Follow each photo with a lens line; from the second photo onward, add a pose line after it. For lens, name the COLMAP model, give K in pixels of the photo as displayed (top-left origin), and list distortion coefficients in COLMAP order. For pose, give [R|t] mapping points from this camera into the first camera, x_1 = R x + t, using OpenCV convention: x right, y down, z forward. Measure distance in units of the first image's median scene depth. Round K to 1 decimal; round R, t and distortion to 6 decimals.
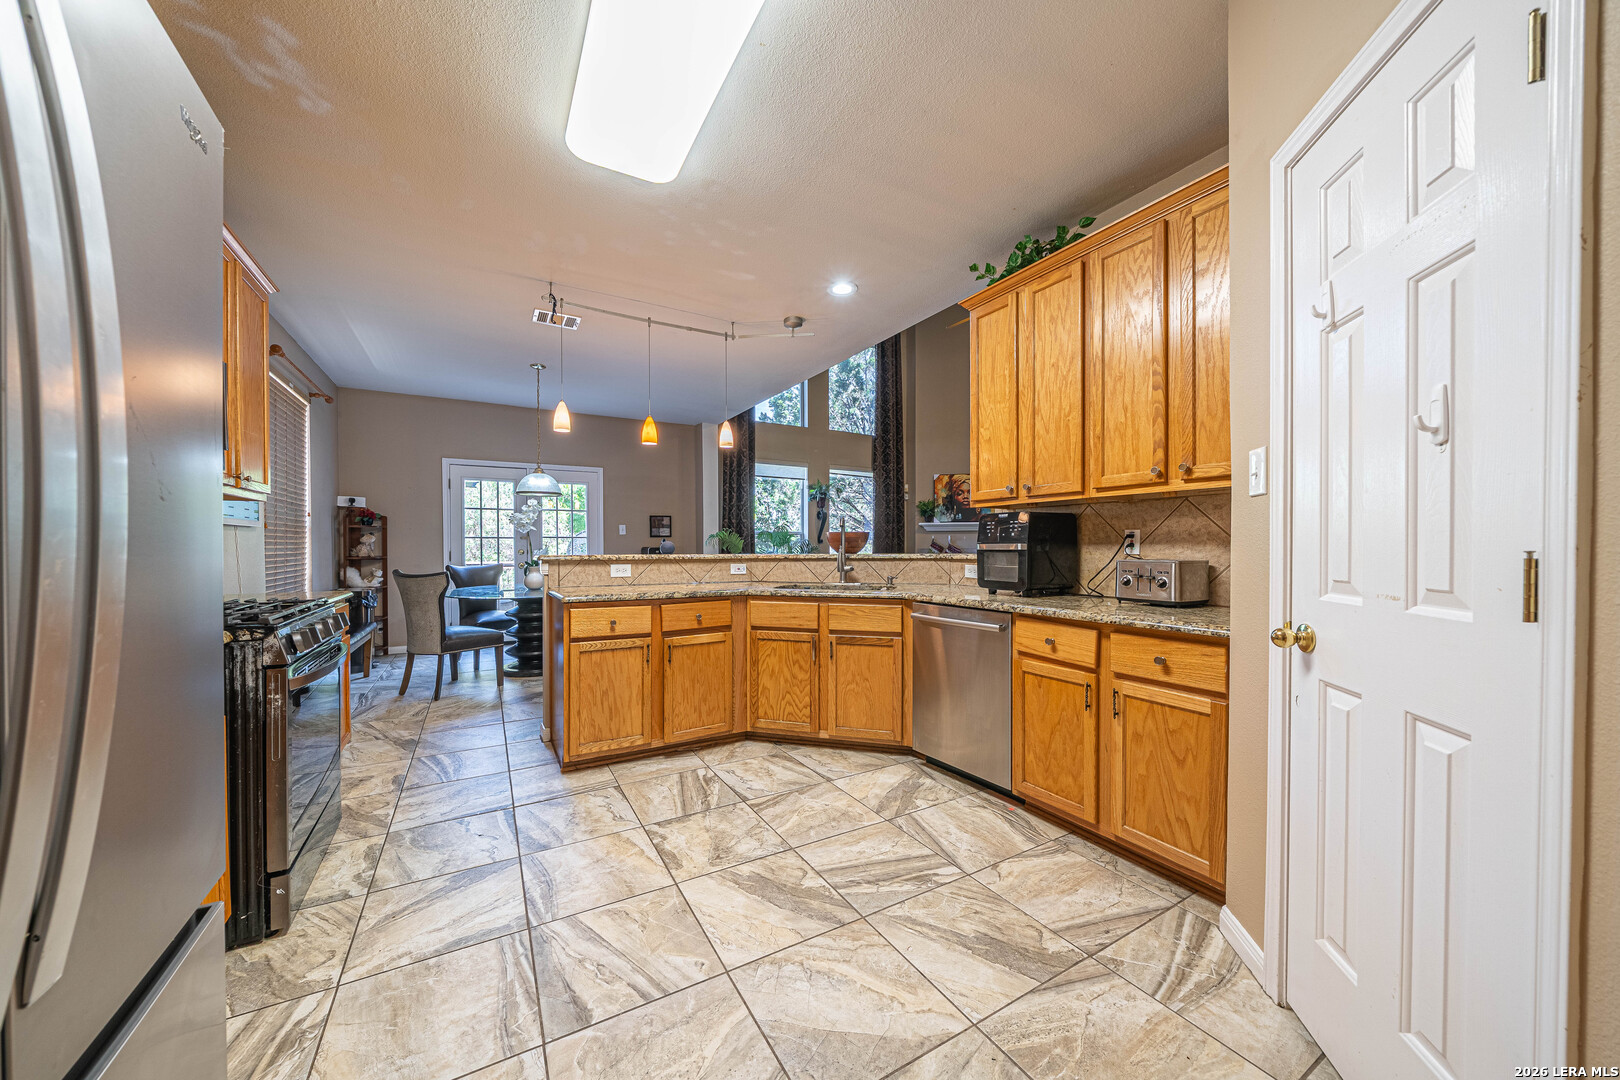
lens RADIAL K [[558.5, 0, 797.9], [0, 558.5, 553.0], [0, 0, 1]] dist [-0.006833, -0.000234]
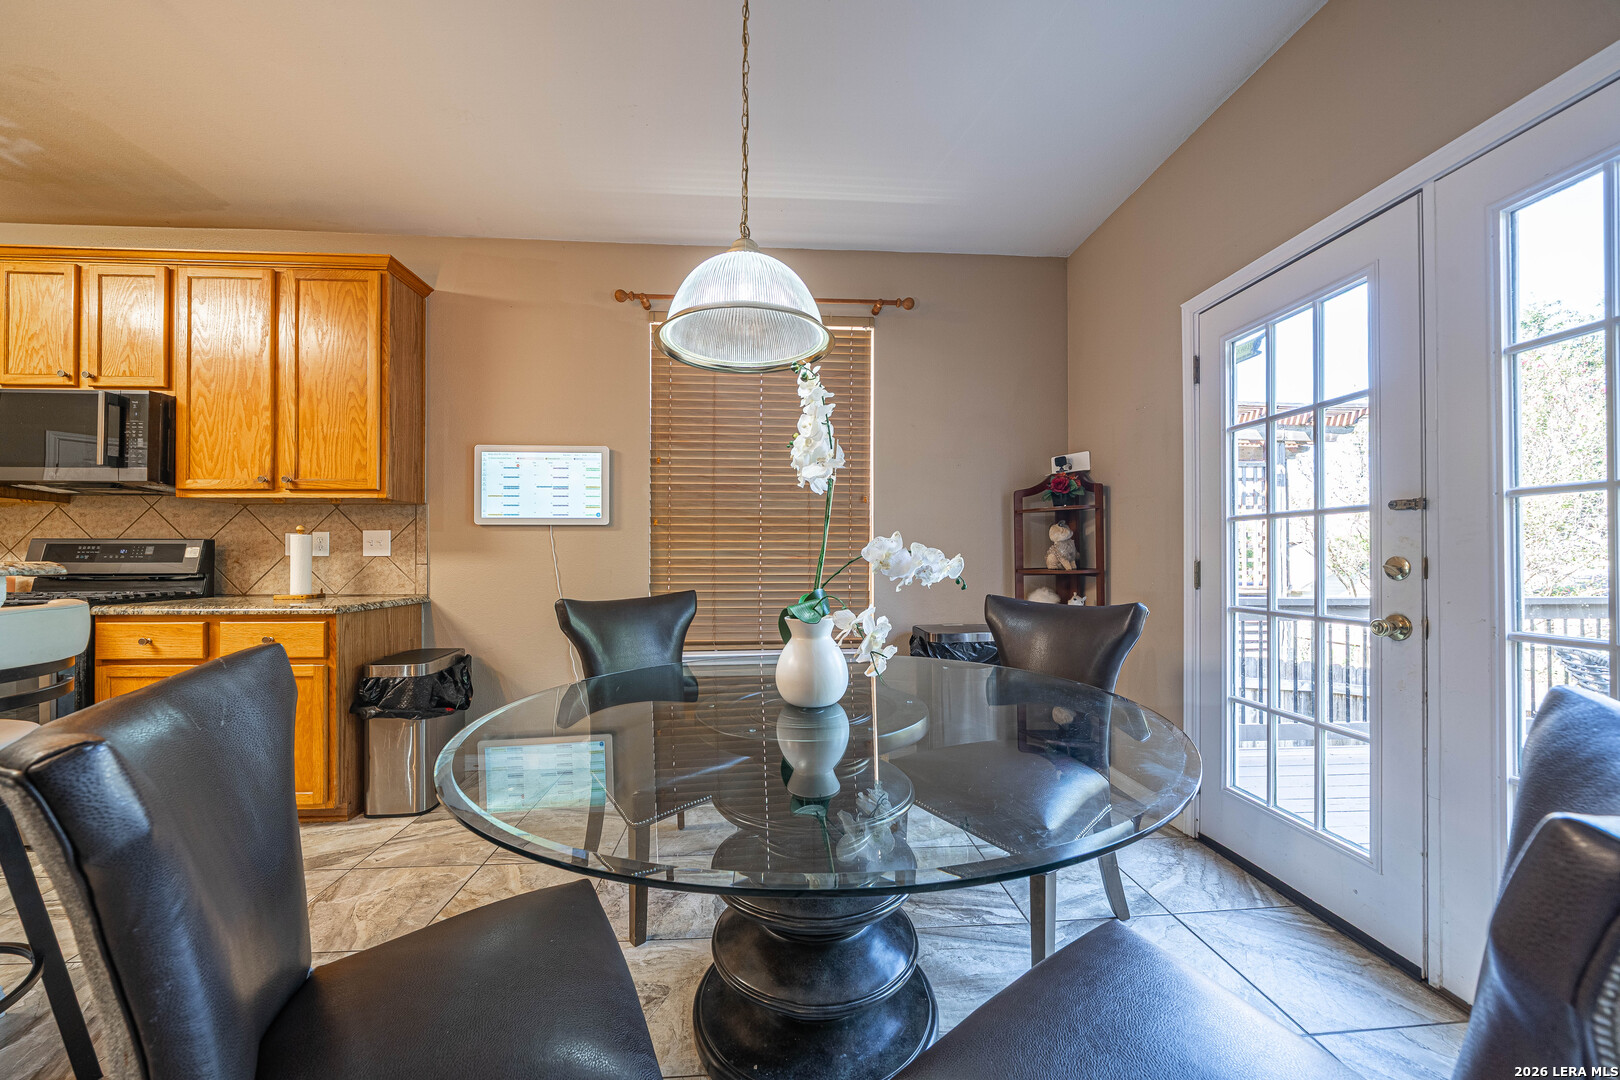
lens RADIAL K [[572.3, 0, 802.9], [0, 572.3, 551.8], [0, 0, 1]] dist [-0.010277, -0.000086]
pose [[-0.423986, -0.007704, -0.905636, -0.674206], [-0.008236, 0.999955, -0.004650, -0.010248], [0.905631, 0.005487, -0.424031, 3.305685]]
